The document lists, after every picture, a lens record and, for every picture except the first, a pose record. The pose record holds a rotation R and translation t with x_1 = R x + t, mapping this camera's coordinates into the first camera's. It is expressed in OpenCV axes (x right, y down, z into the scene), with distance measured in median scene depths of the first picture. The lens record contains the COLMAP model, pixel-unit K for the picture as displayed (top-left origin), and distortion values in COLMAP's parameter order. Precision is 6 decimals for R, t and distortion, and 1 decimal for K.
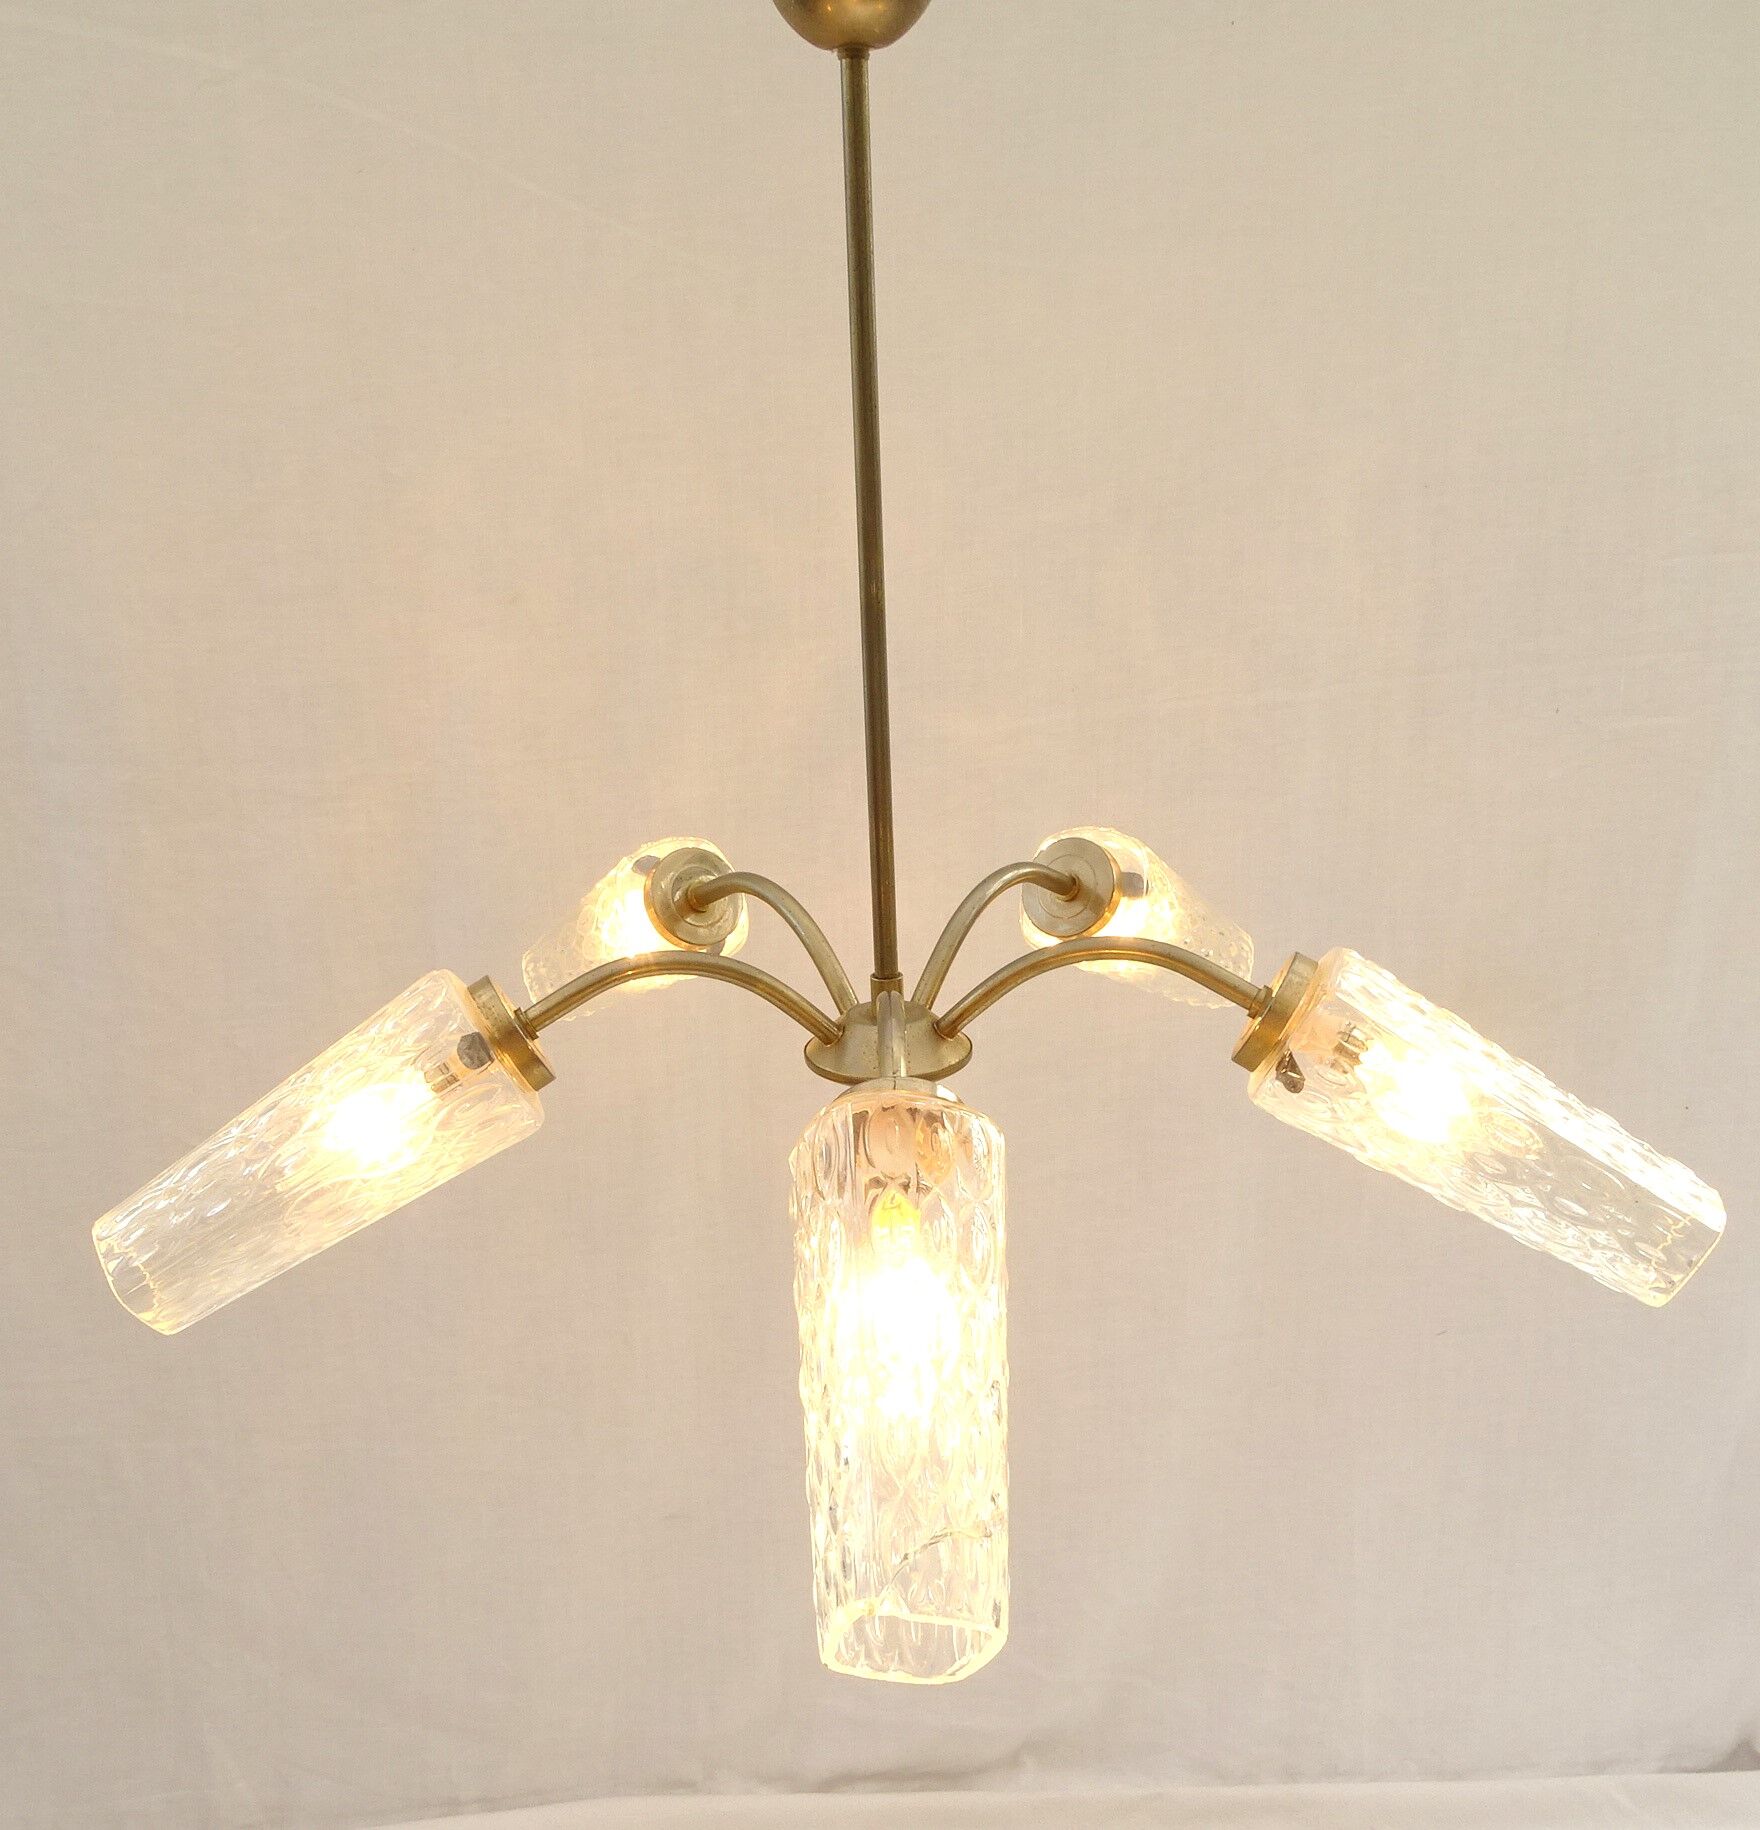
lens RADIAL K [[1792.8, 0, 803.0], [0, 1792.8, 958.0], [0, 0, 1]] dist [-0.001721, -0.010676]
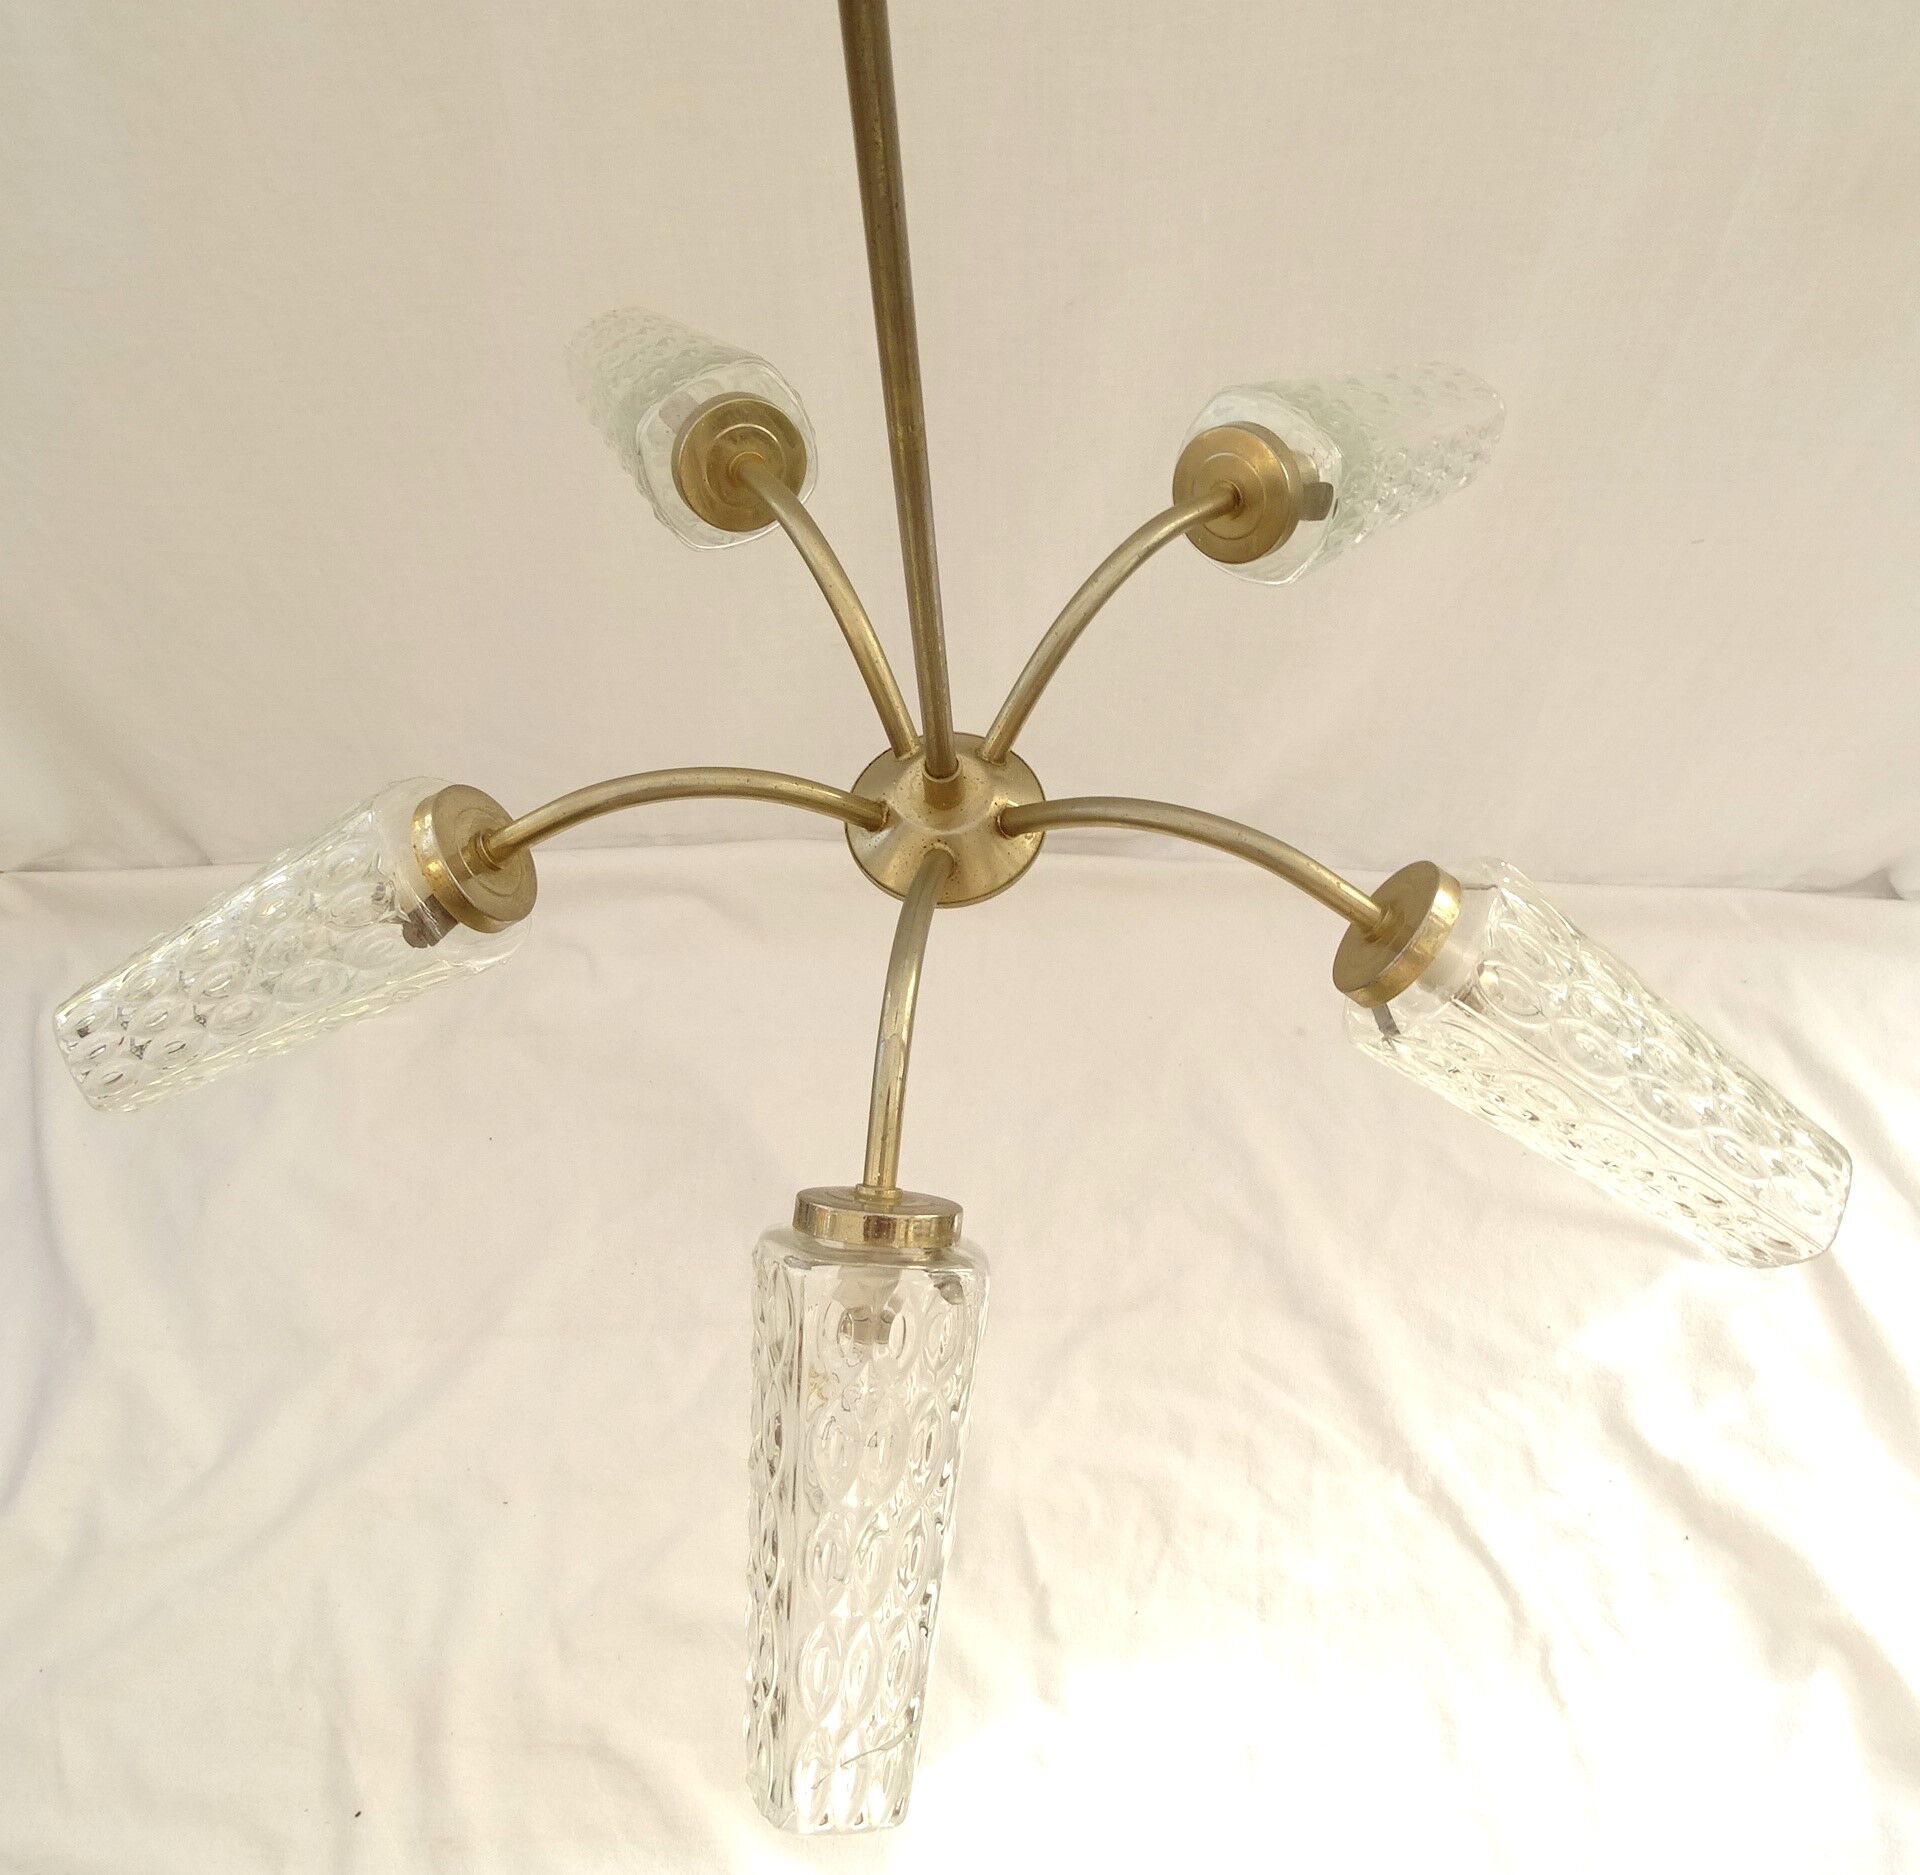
lens RADIAL K [[1799.4, 0, 967.9], [0, 1799.4, 984.3], [0, 0, 1]] dist [-0.004028, -0.026077]
pose [[0.995566, 0.083181, -0.043923, 0.102021], [-0.028902, 0.714854, 0.698676, -0.478700], [0.089515, -0.694308, 0.714089, 0.358376]]
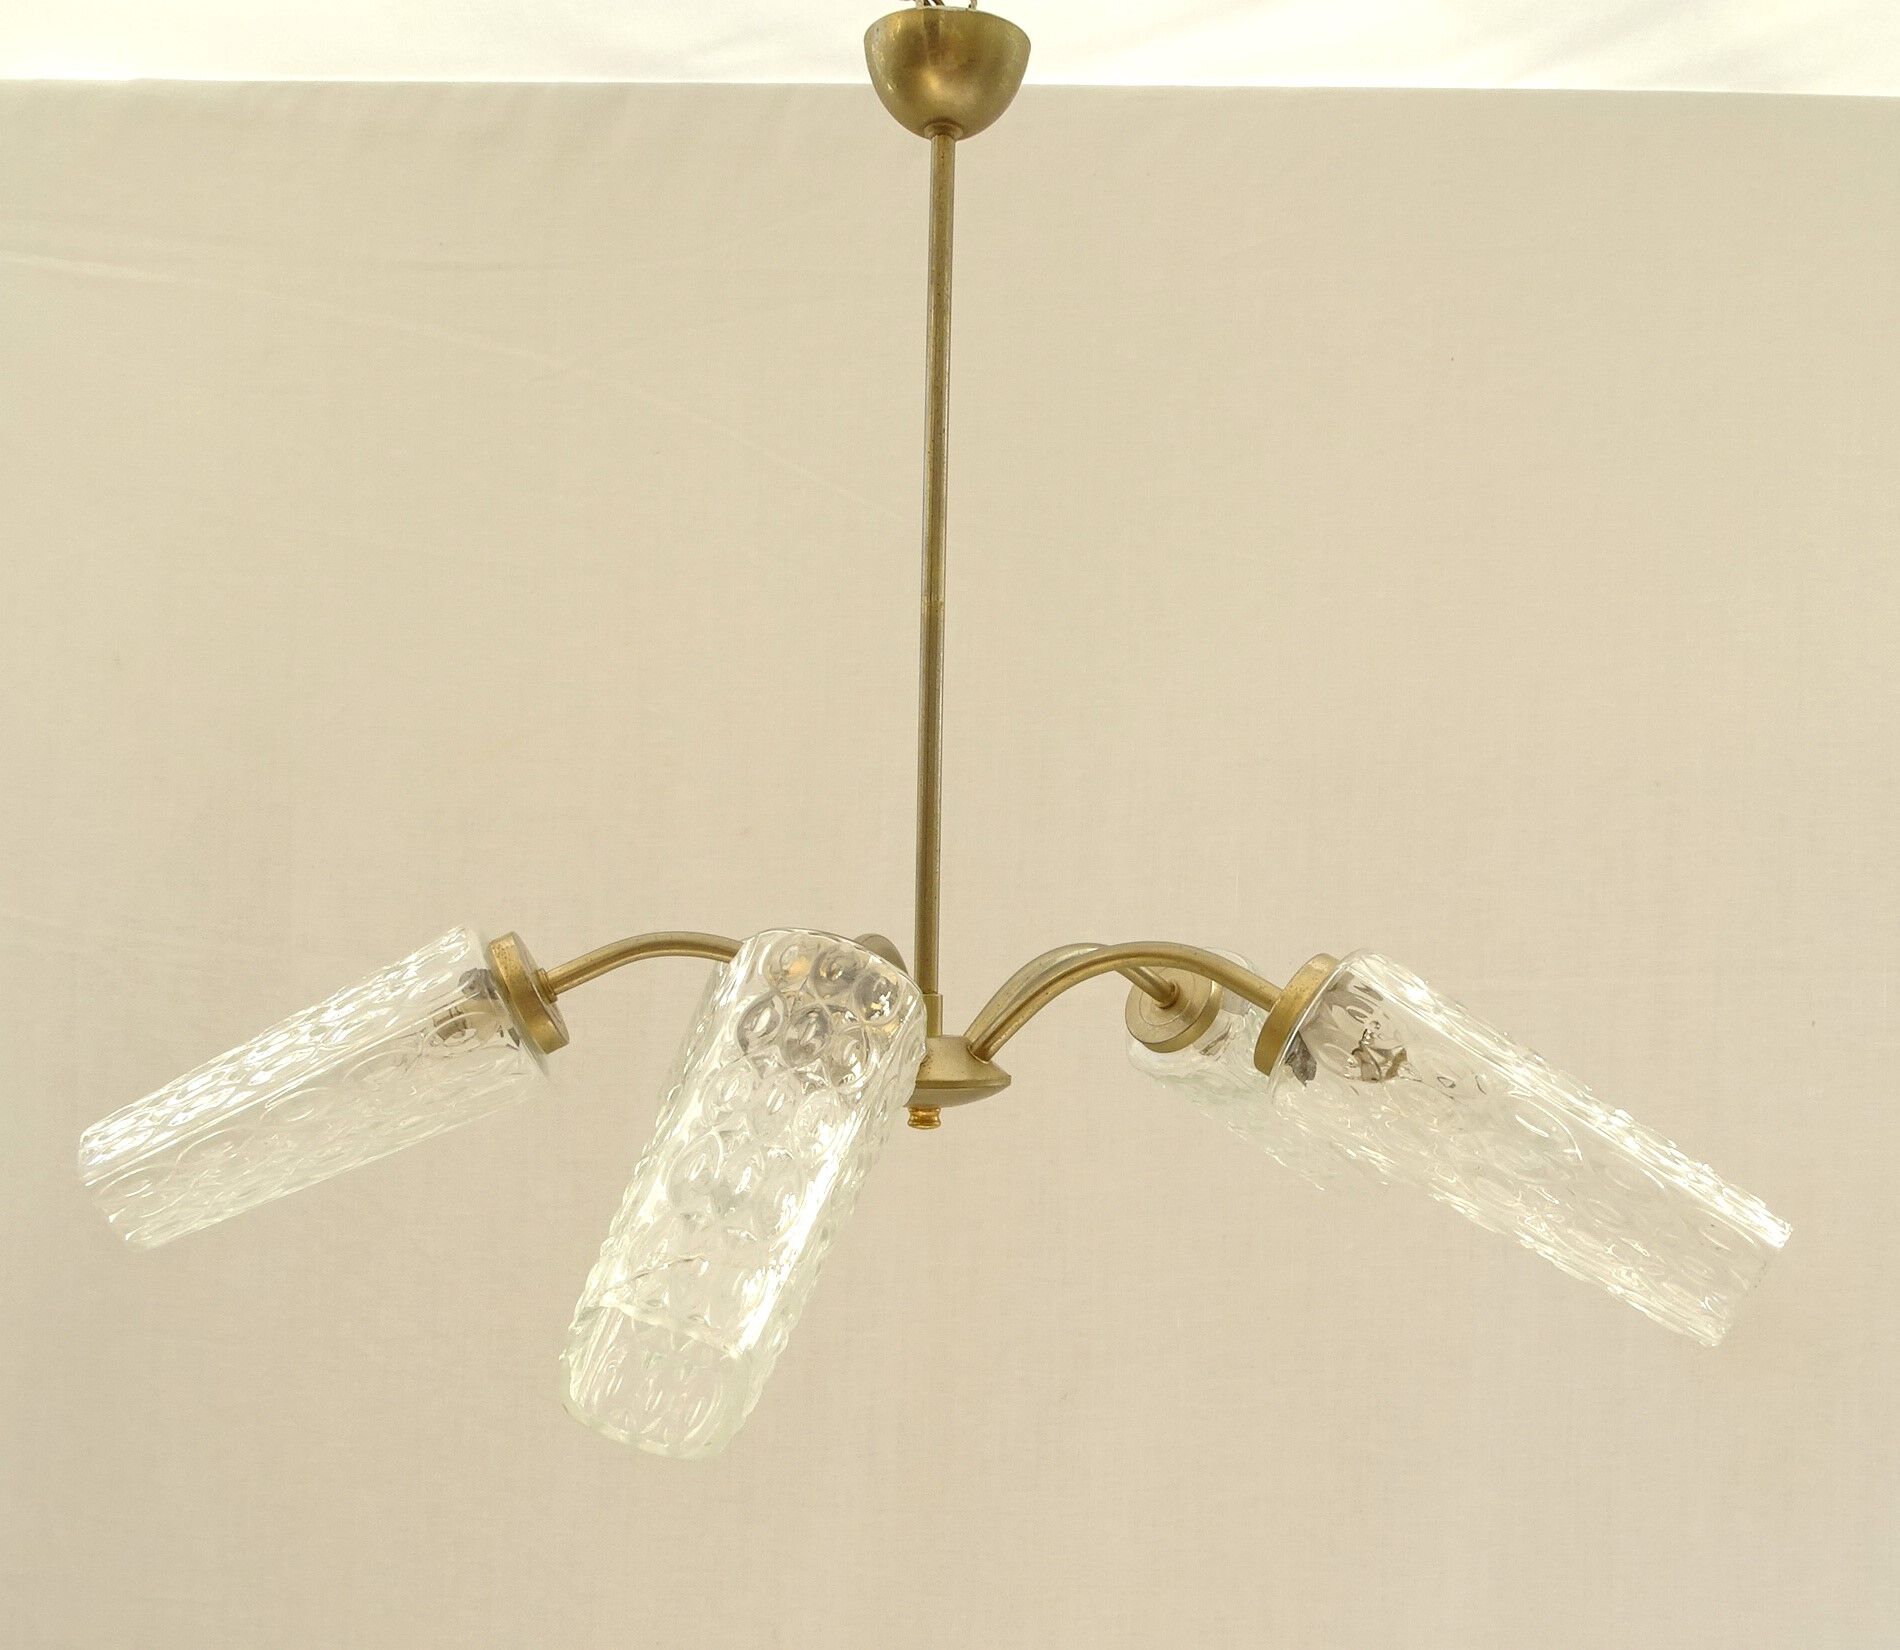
lens RADIAL K [[1792.7, 0, 963.7], [0, 1792.7, 963.1], [0, 0, 1]] dist [-0.003025, 0.002091]
pose [[0.985572, 0.067778, -0.155092, 0.216064], [-0.112391, 0.947209, -0.300271, 0.282707], [0.126553, 0.313369, 0.941161, 0.083159]]
